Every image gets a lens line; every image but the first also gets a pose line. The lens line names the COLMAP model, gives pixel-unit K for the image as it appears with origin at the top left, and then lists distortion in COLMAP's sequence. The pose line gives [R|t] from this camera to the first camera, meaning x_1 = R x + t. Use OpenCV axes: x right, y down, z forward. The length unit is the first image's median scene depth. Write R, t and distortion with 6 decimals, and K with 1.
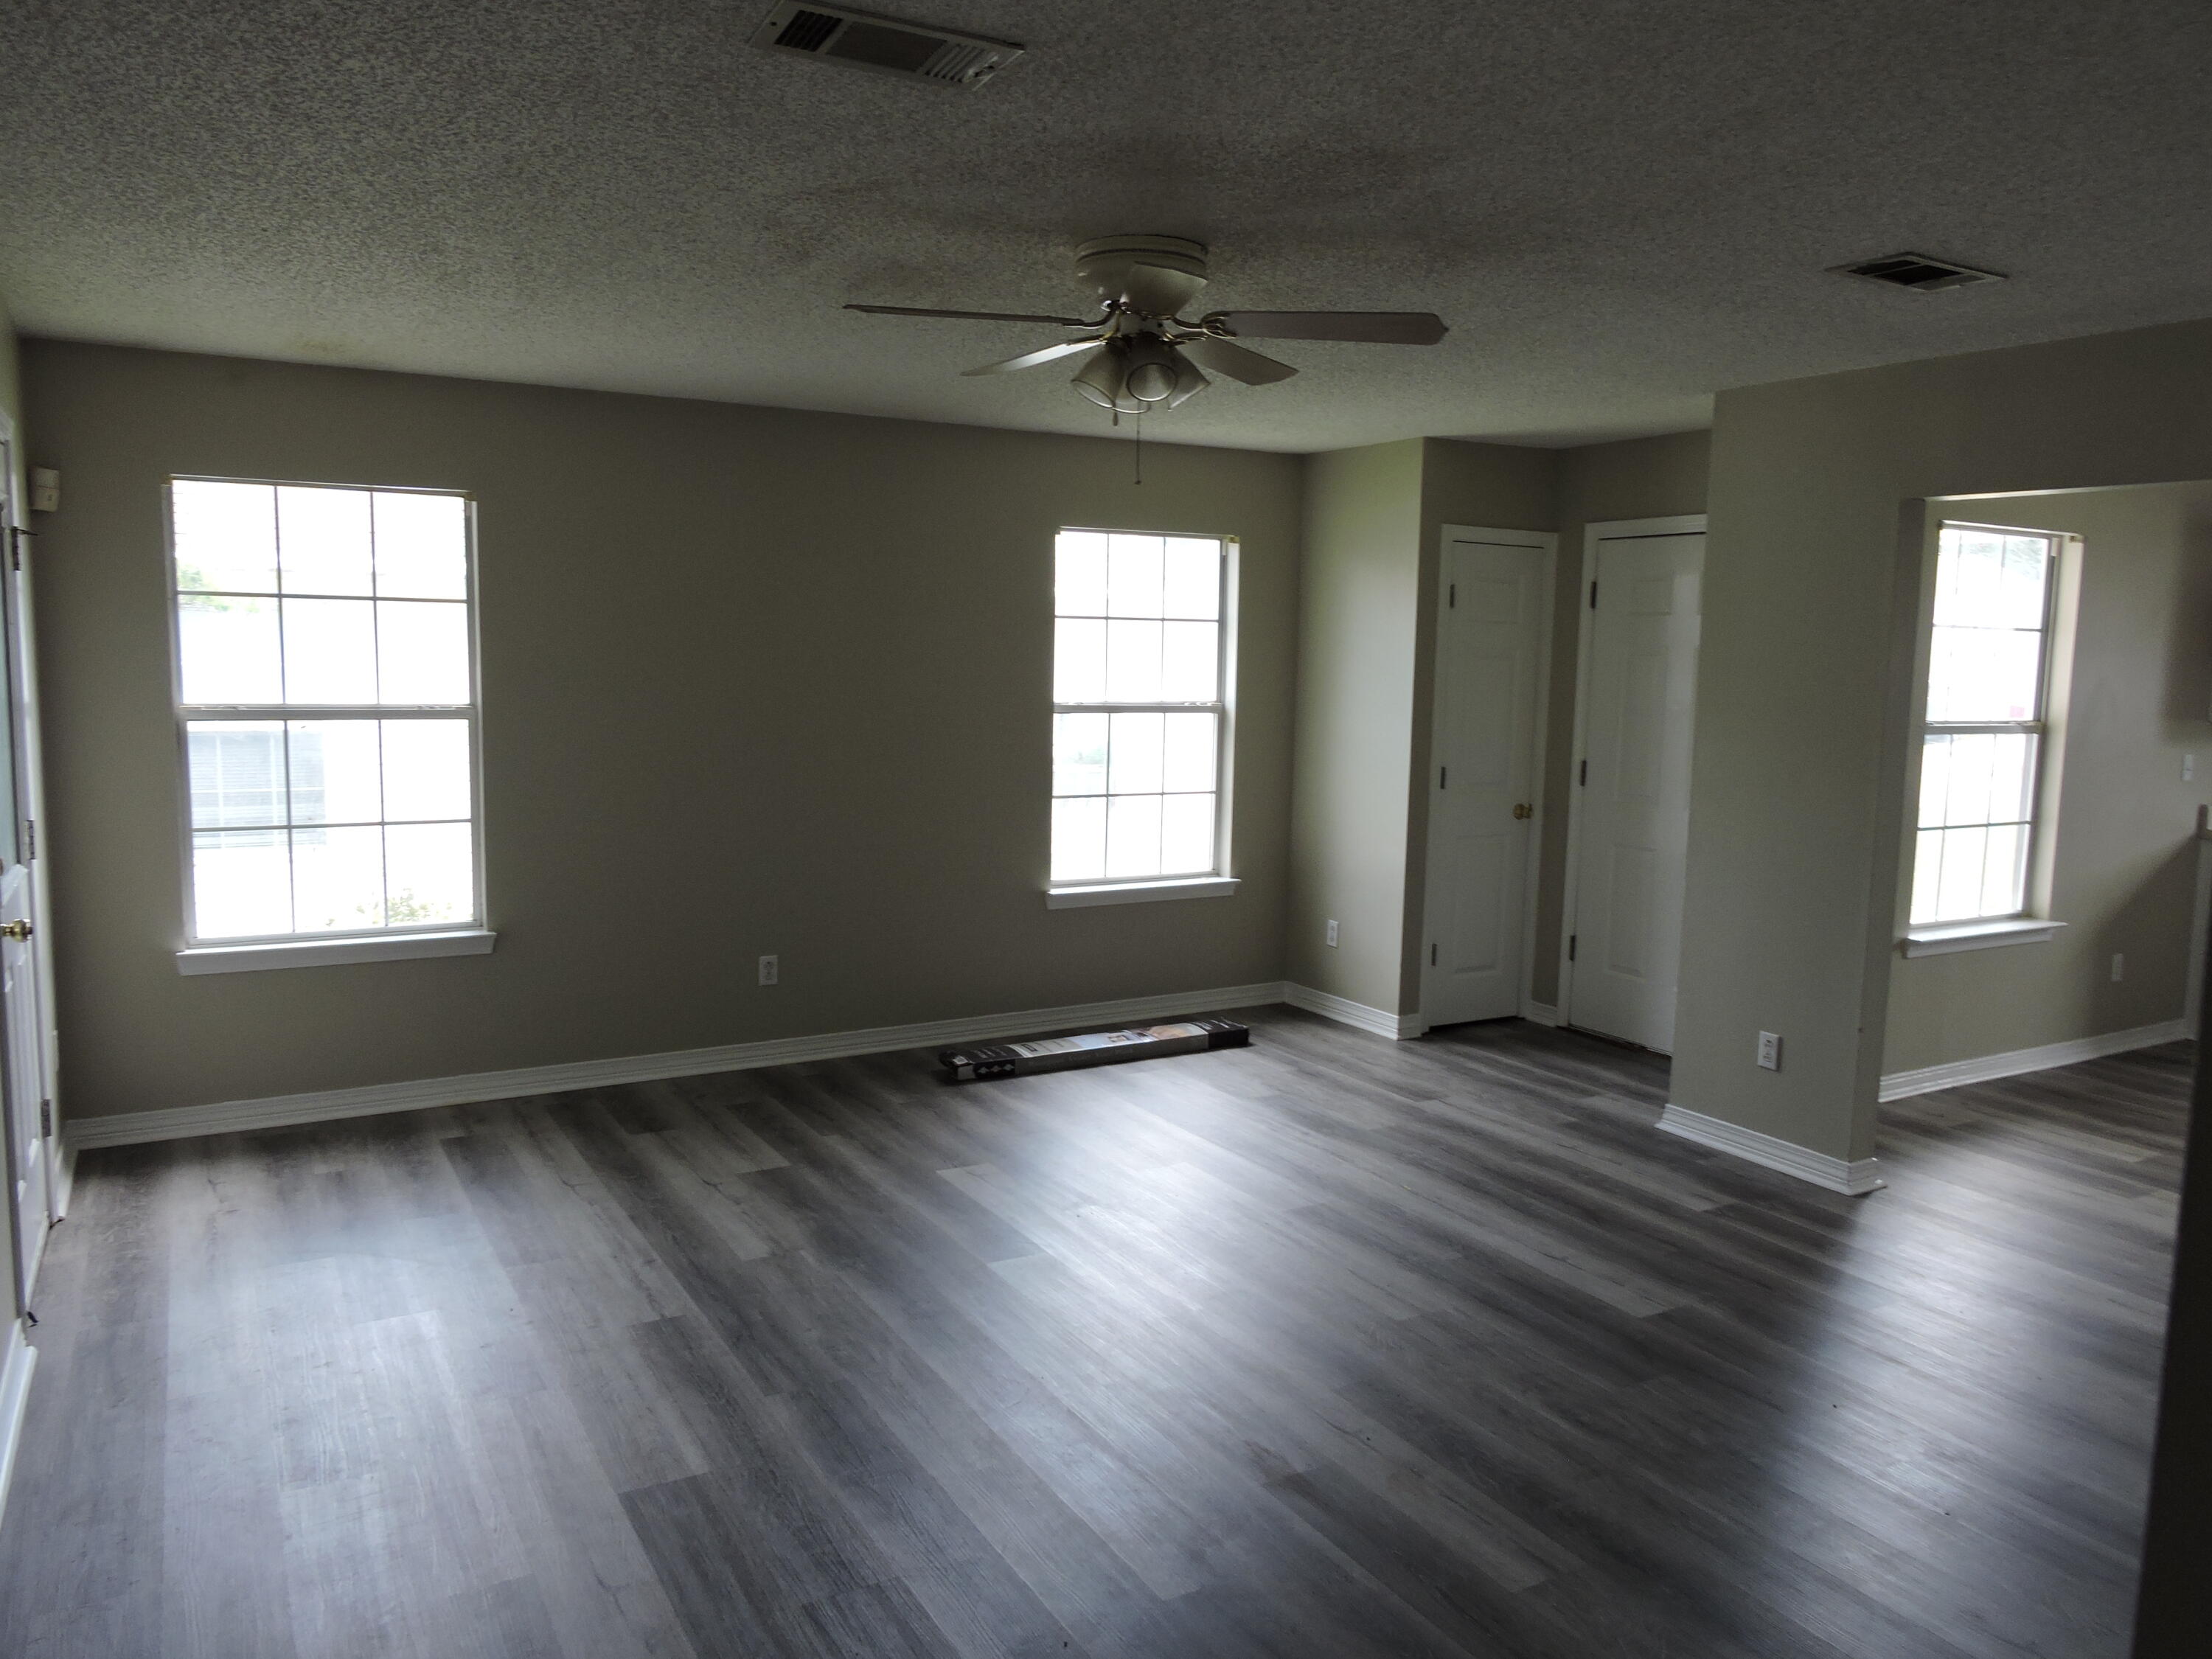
lens RADIAL K [[1600.8, 0, 1121.8], [0, 1600.8, 831.0], [0, 0, 1]] dist [0.005215, -0.003808]
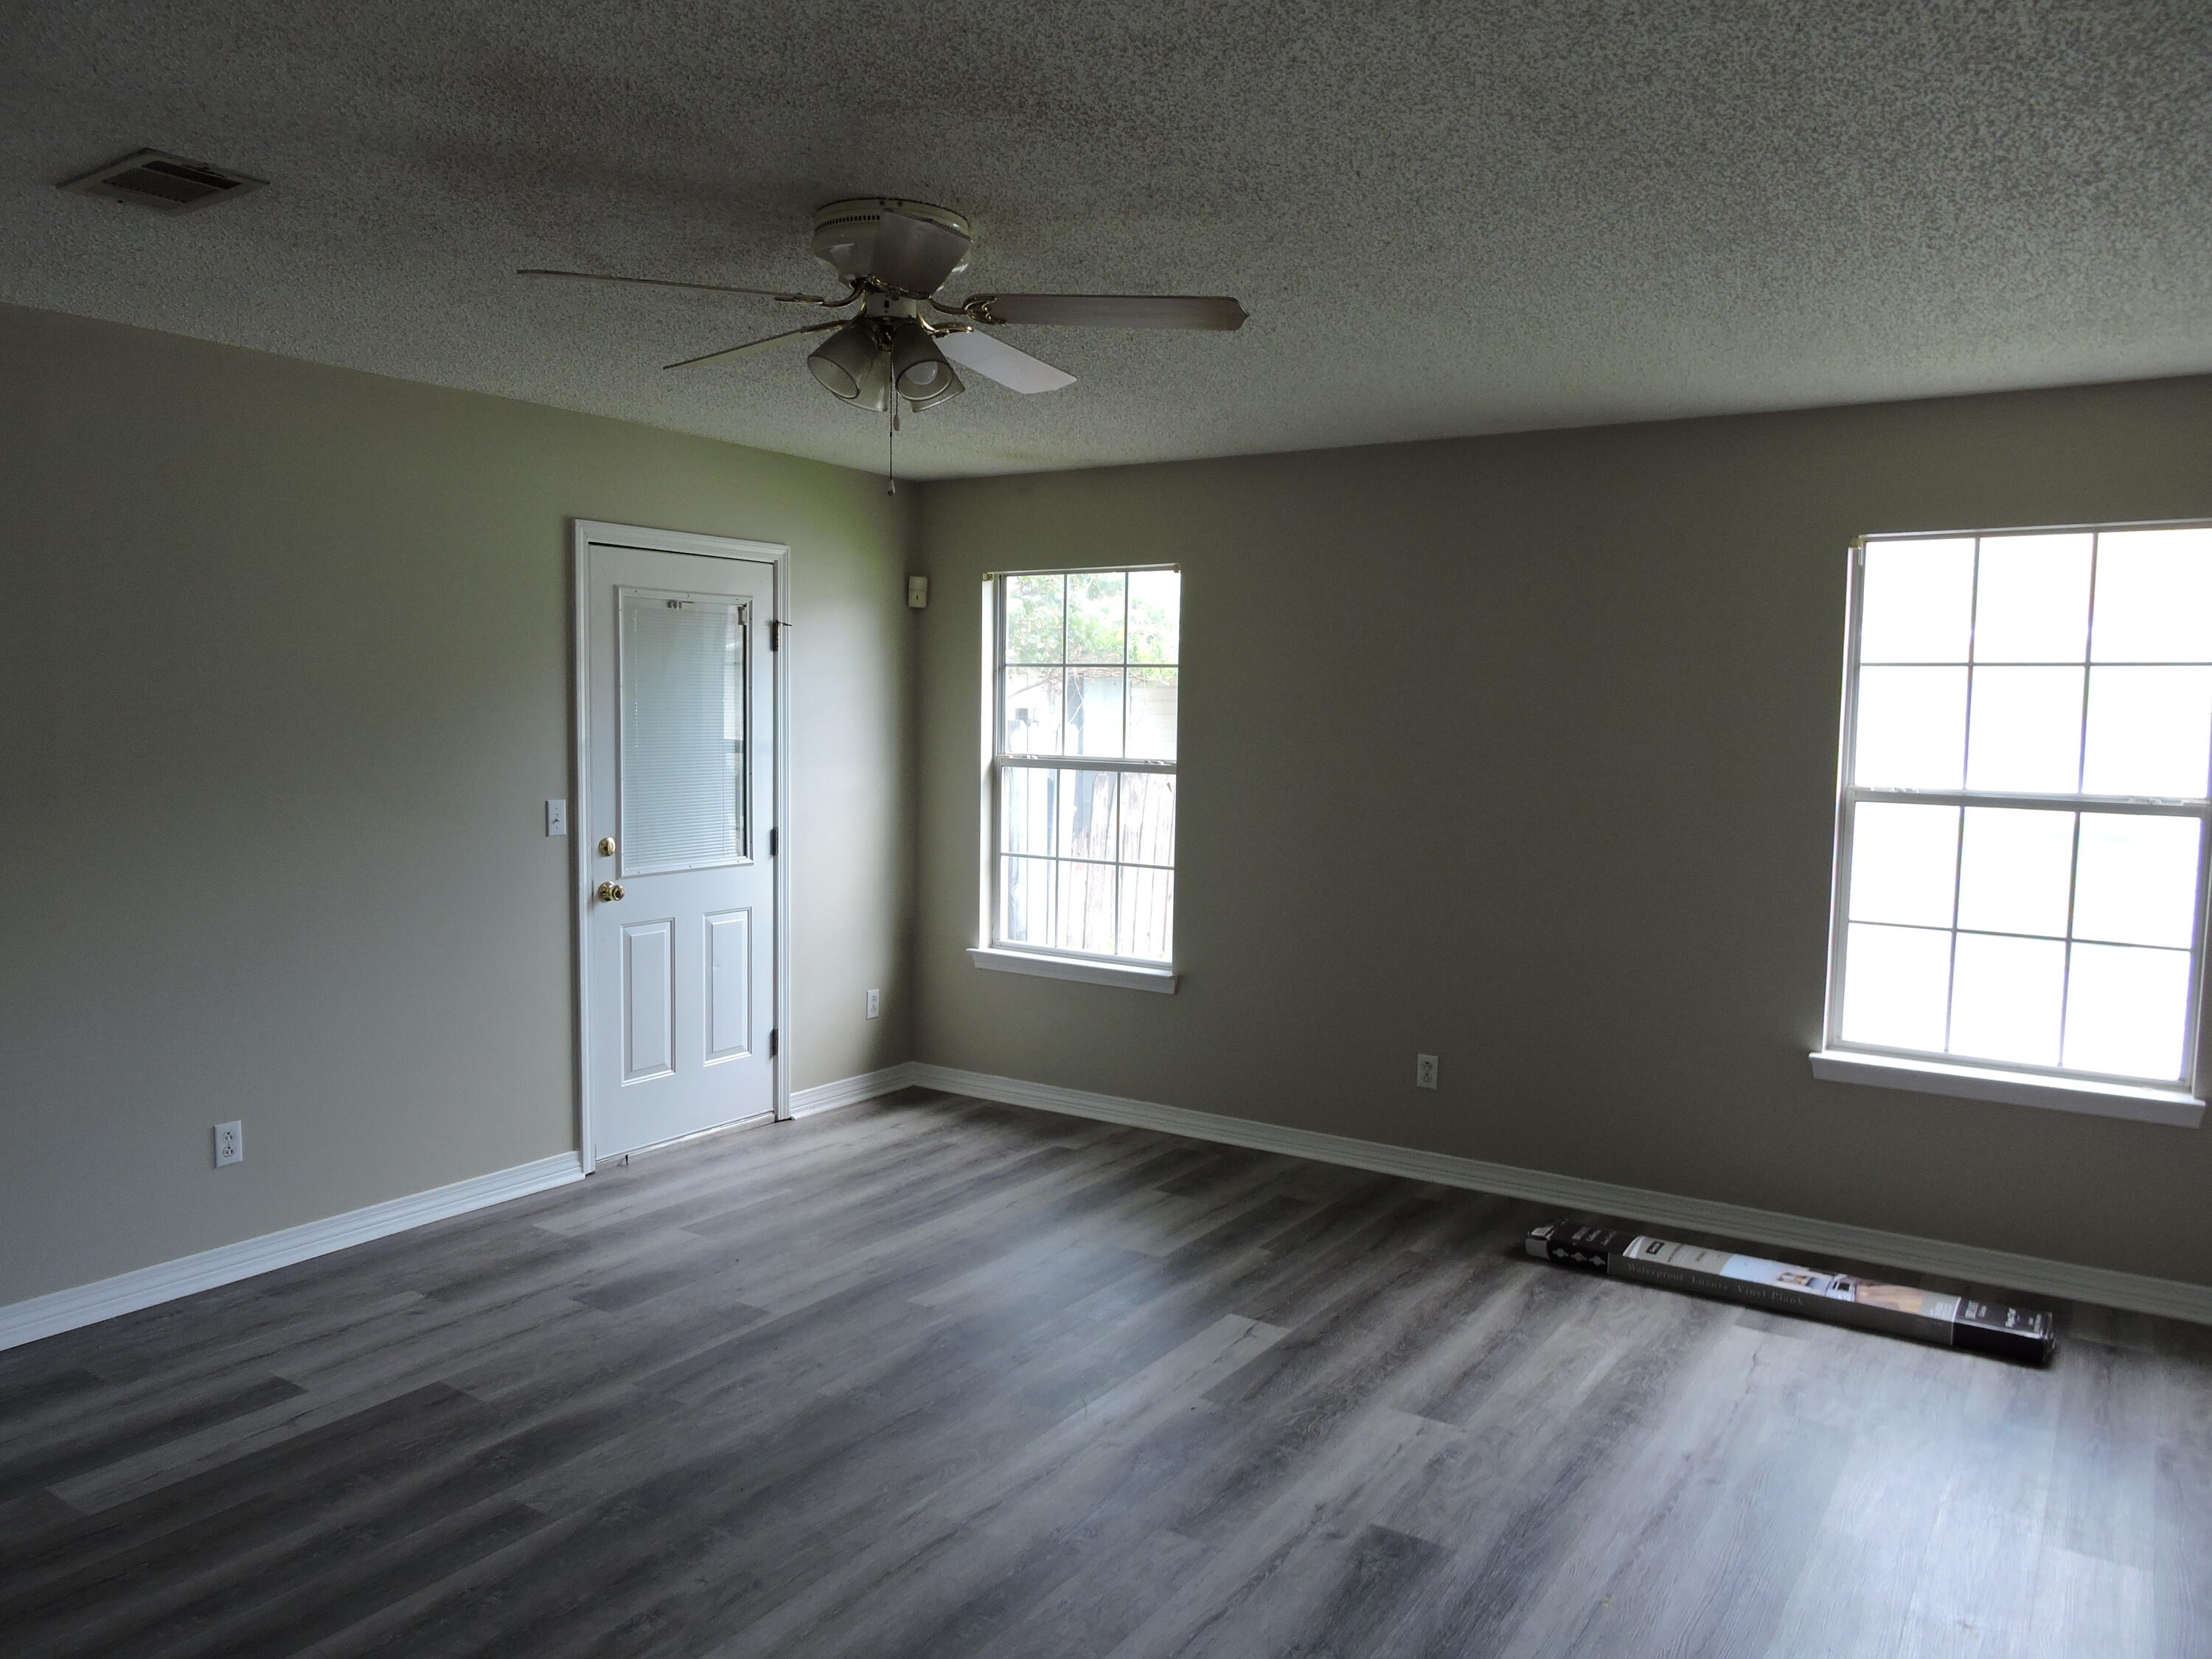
lens RADIAL K [[1600.8, 0, 1121.8], [0, 1600.8, 831.0], [0, 0, 1]] dist [0.005215, -0.003808]
pose [[0.440452, 0.060017, -0.895768, 0.533974], [-0.111301, 0.993716, 0.011852, -0.040058], [0.890850, 0.094480, 0.444364, 0.484003]]
